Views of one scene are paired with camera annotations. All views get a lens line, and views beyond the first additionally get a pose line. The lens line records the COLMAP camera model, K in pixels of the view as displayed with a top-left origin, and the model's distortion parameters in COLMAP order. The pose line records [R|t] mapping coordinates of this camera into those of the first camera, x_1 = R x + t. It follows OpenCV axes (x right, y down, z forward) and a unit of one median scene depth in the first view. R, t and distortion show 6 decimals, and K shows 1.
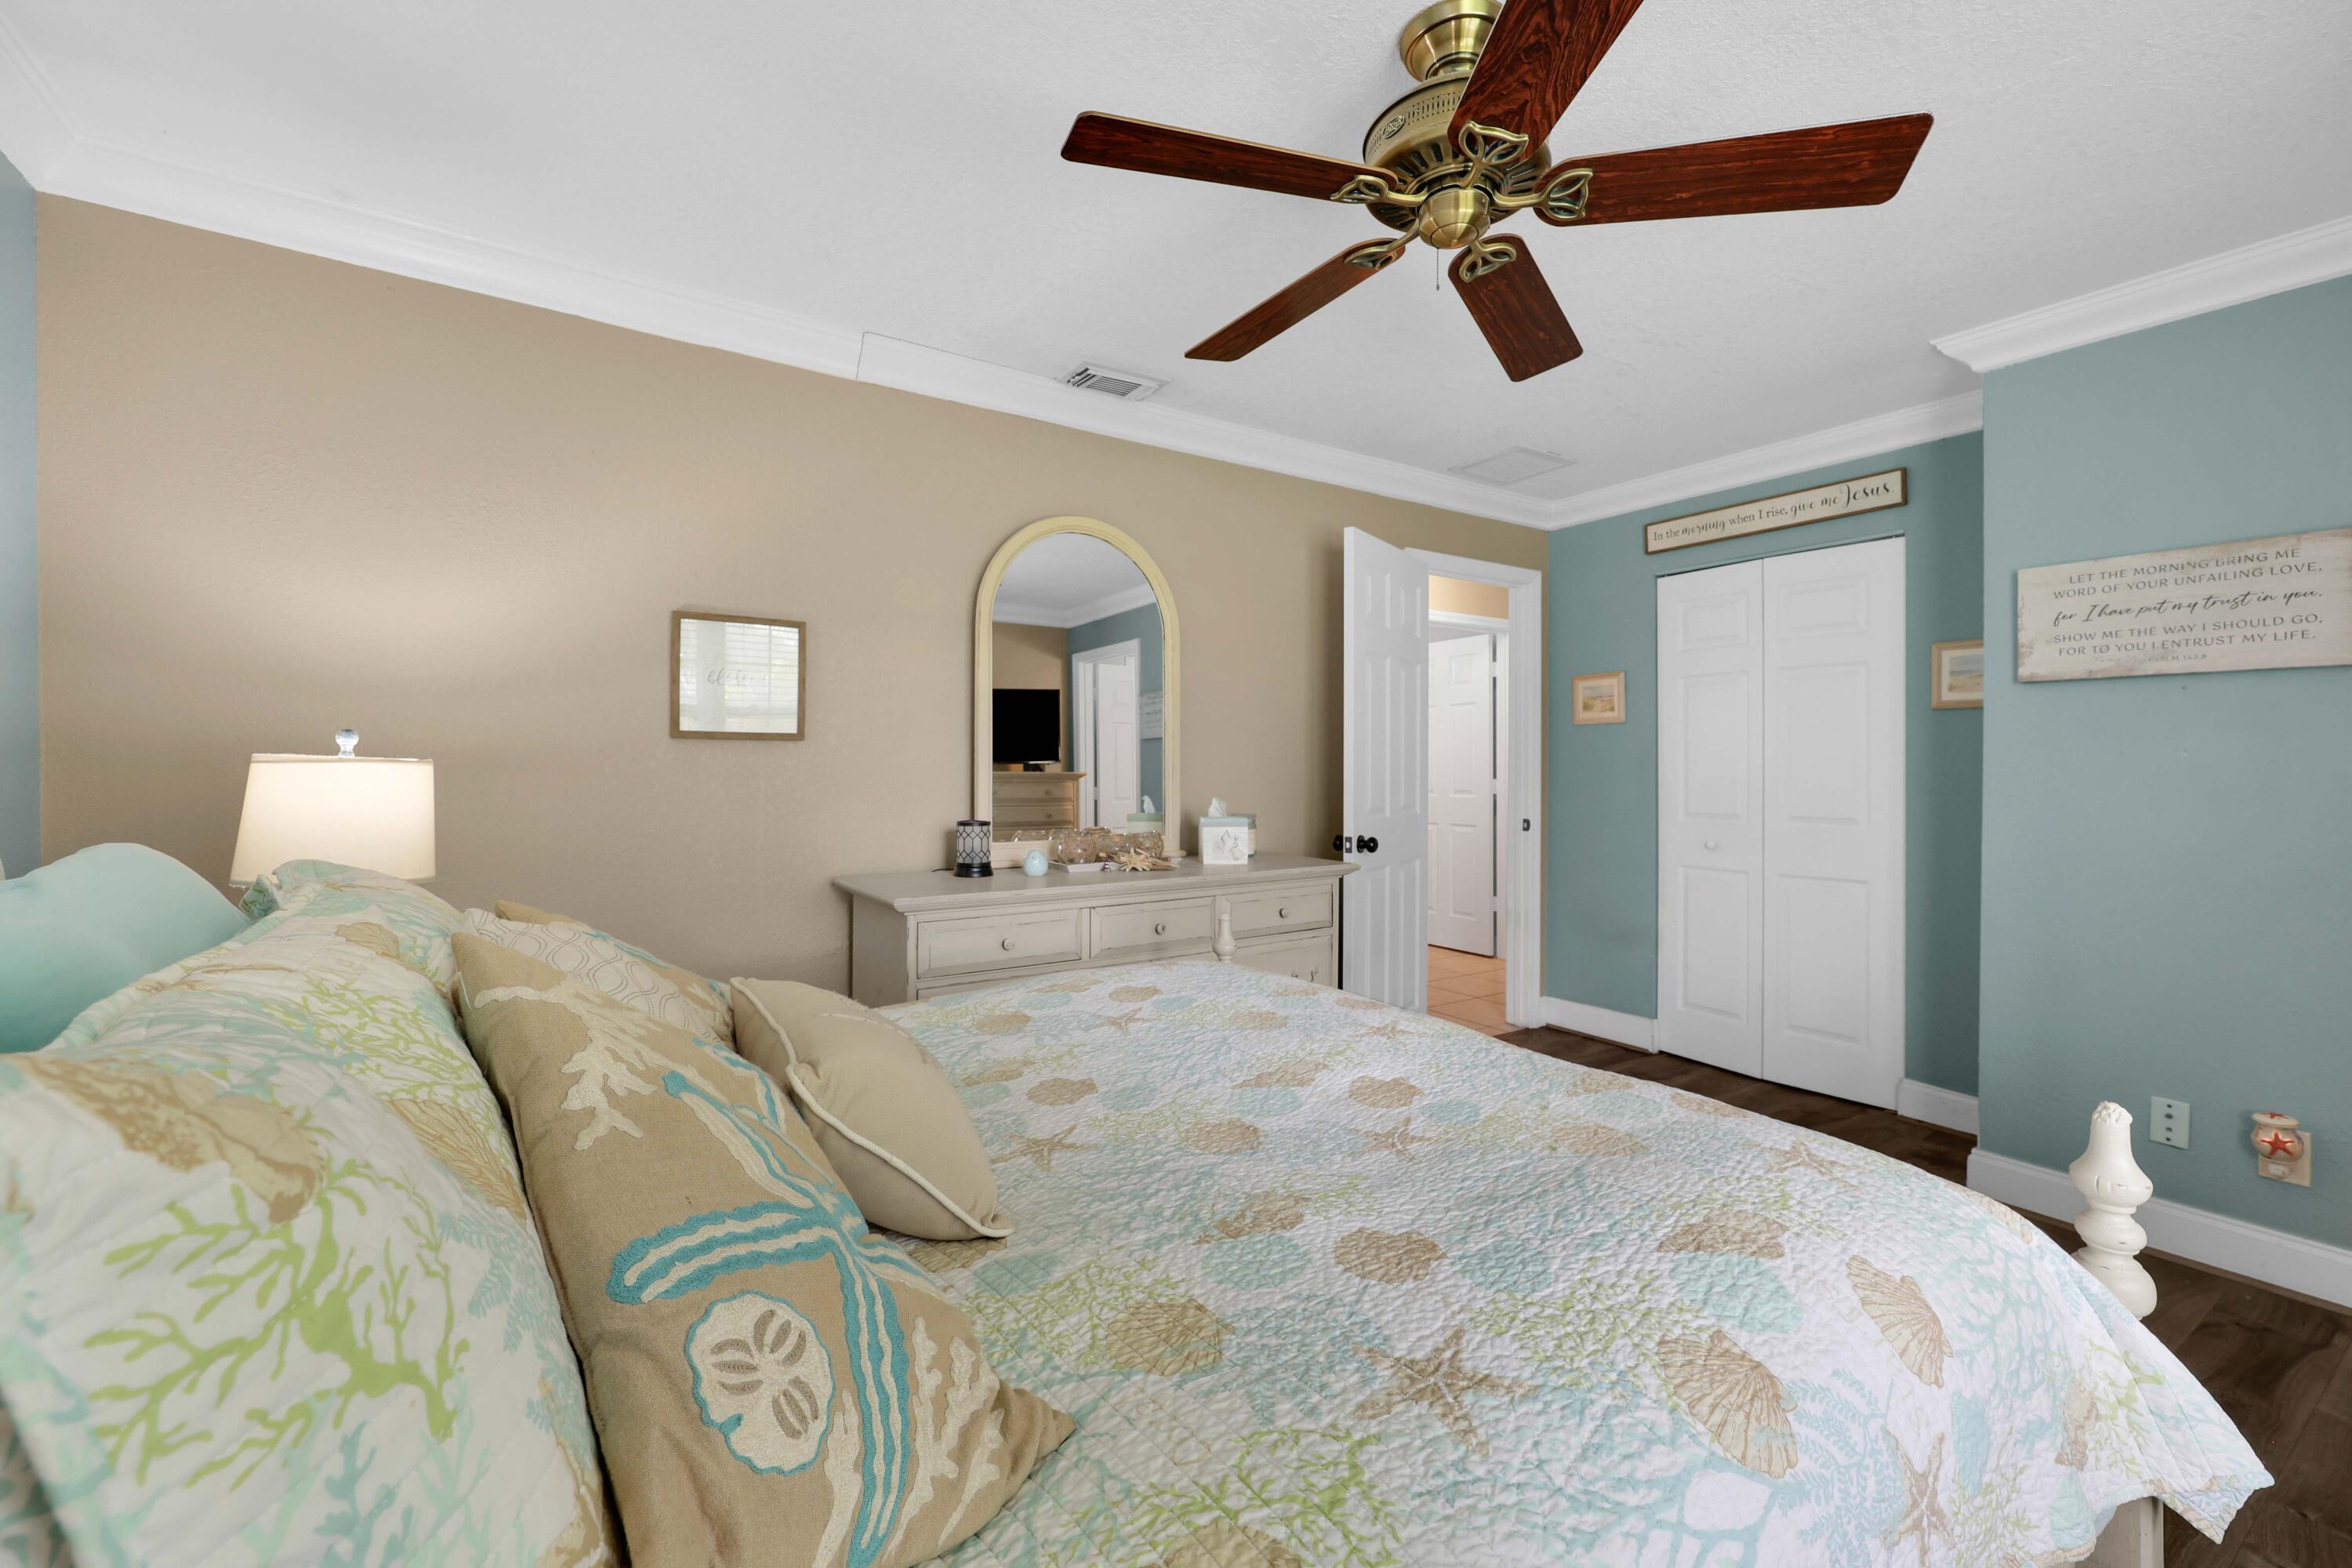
lens RADIAL K [[964.5, 0, 1177.1], [0, 964.5, 758.6], [0, 0, 1]] dist [0.001302, 0.000275]
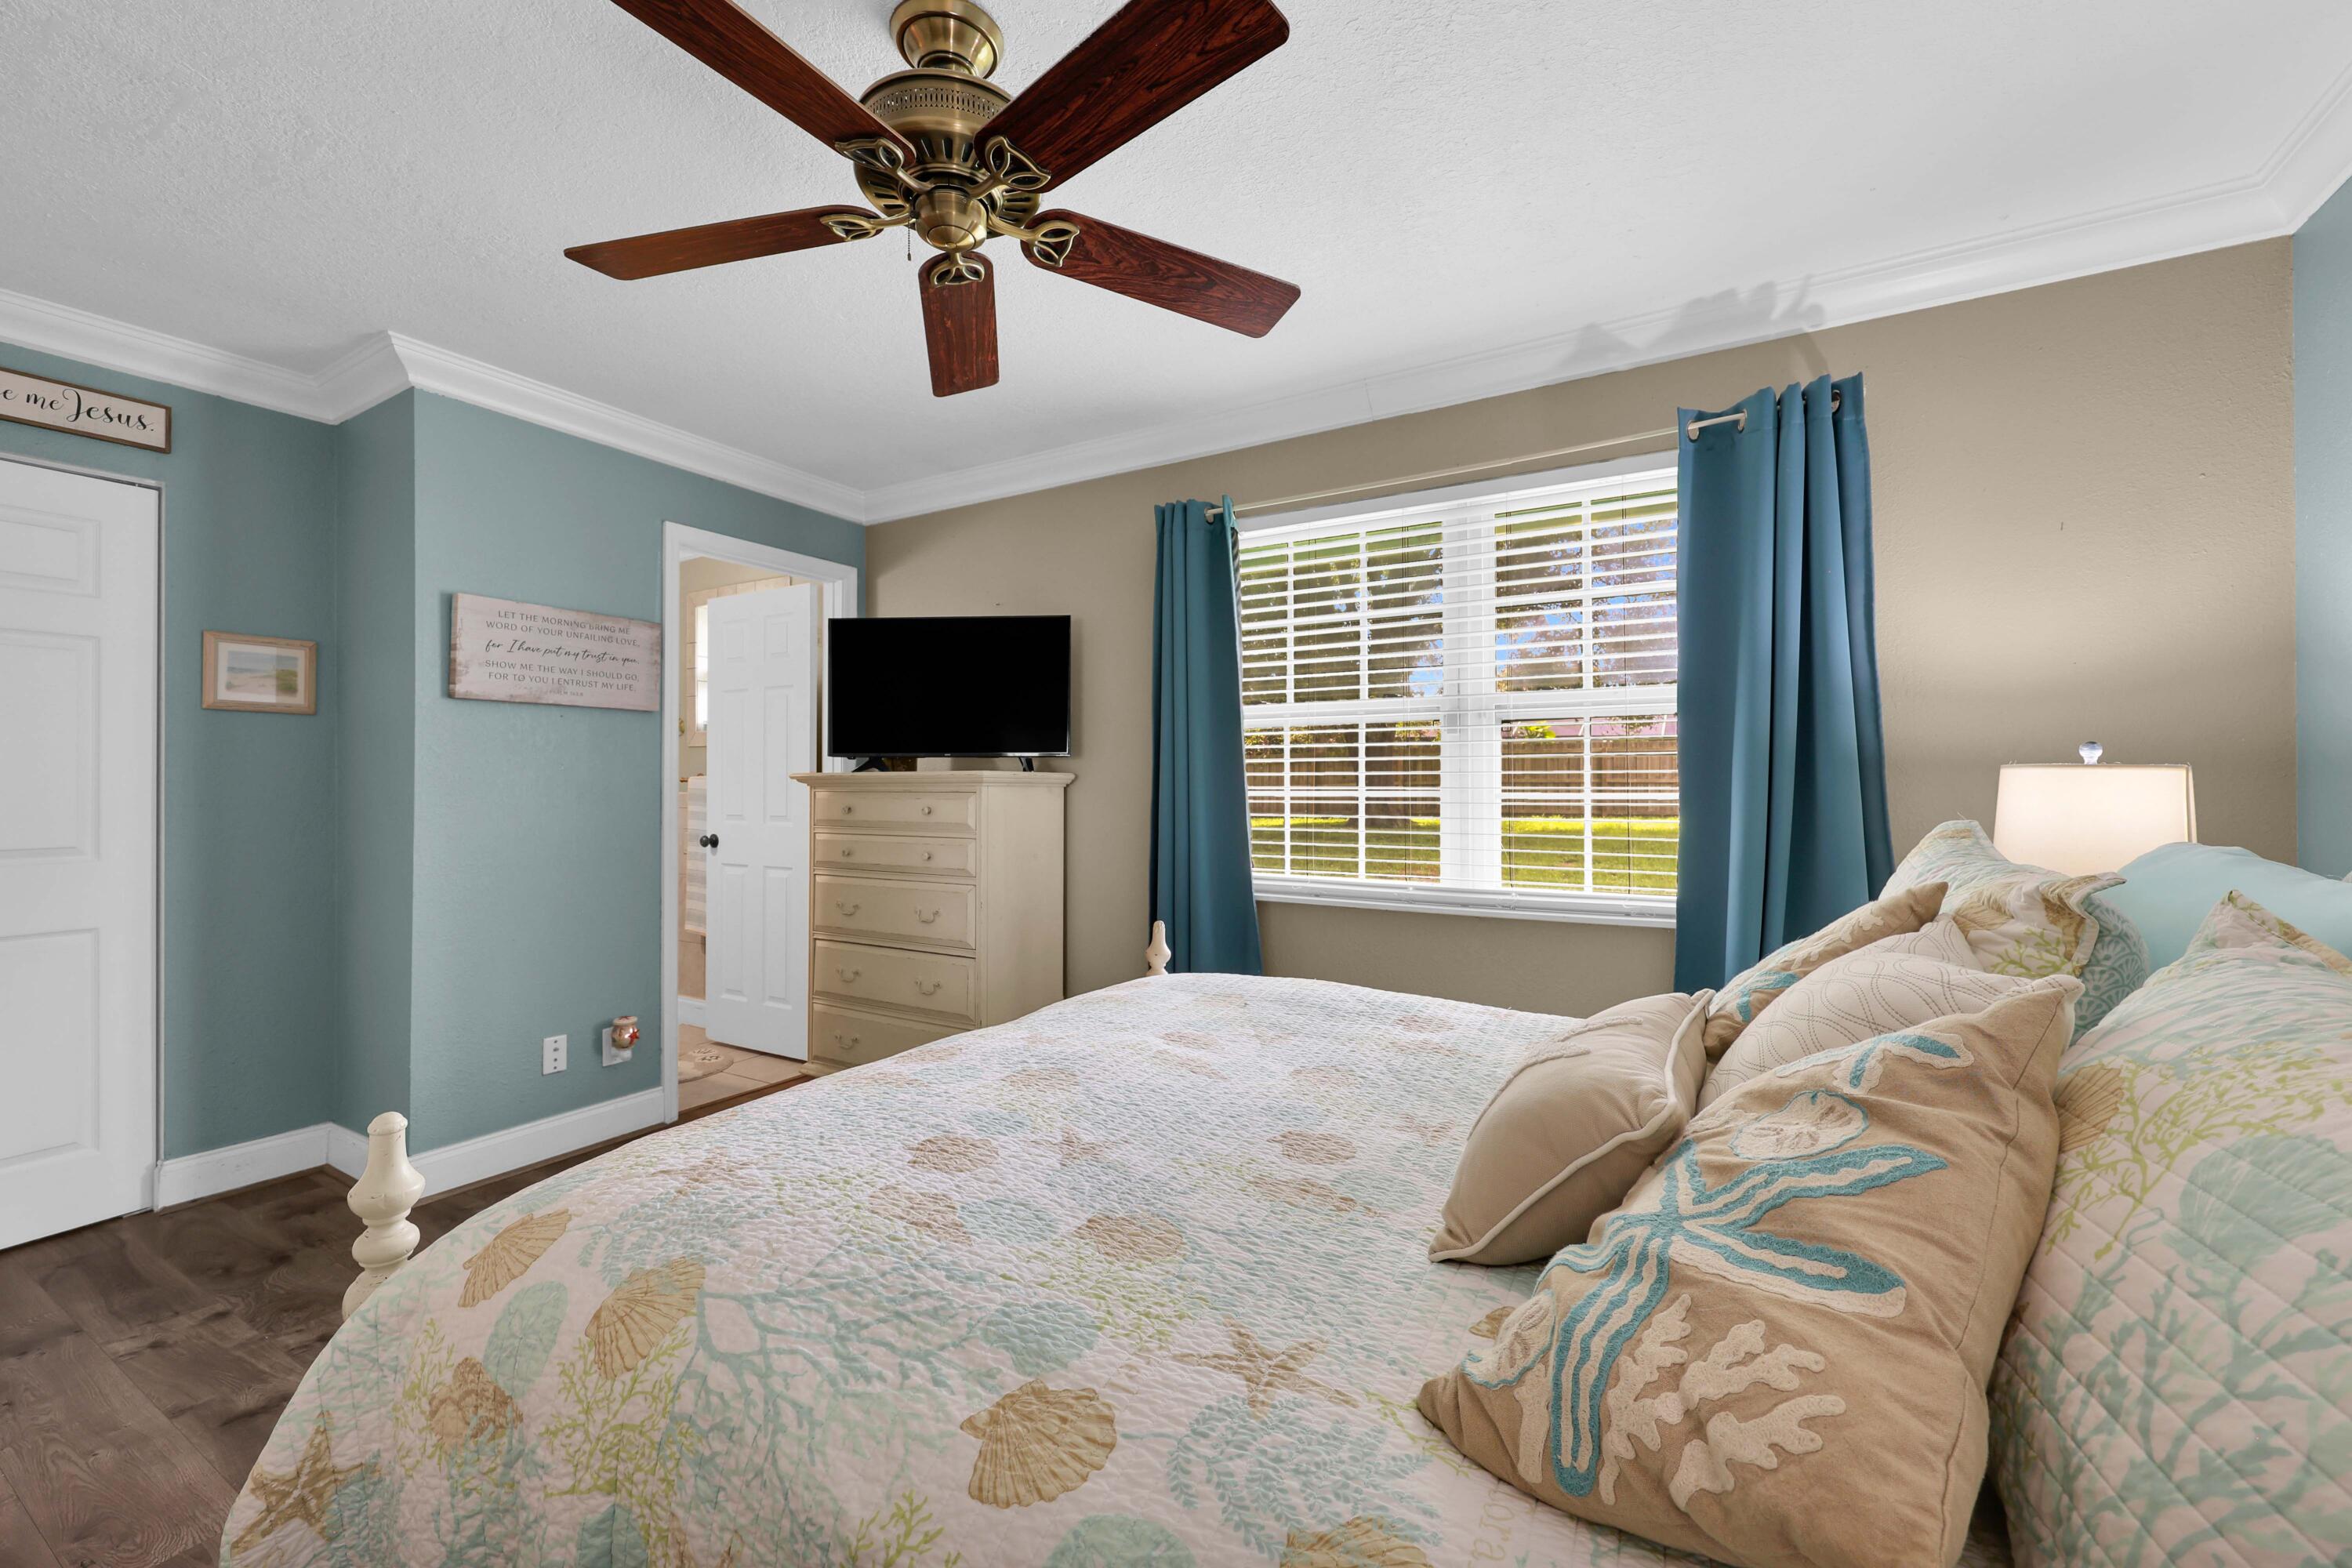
lens RADIAL K [[923.2, 0, 1136.3], [0, 923.2, 777.8], [0, 0, 1]] dist [-0.010149, 0.000193]
pose [[-0.443198, 0.001006, 0.896423, -0.389152], [-0.006448, 0.999970, -0.004310, 0.009769], [-0.896400, -0.007691, -0.443178, 0.808615]]
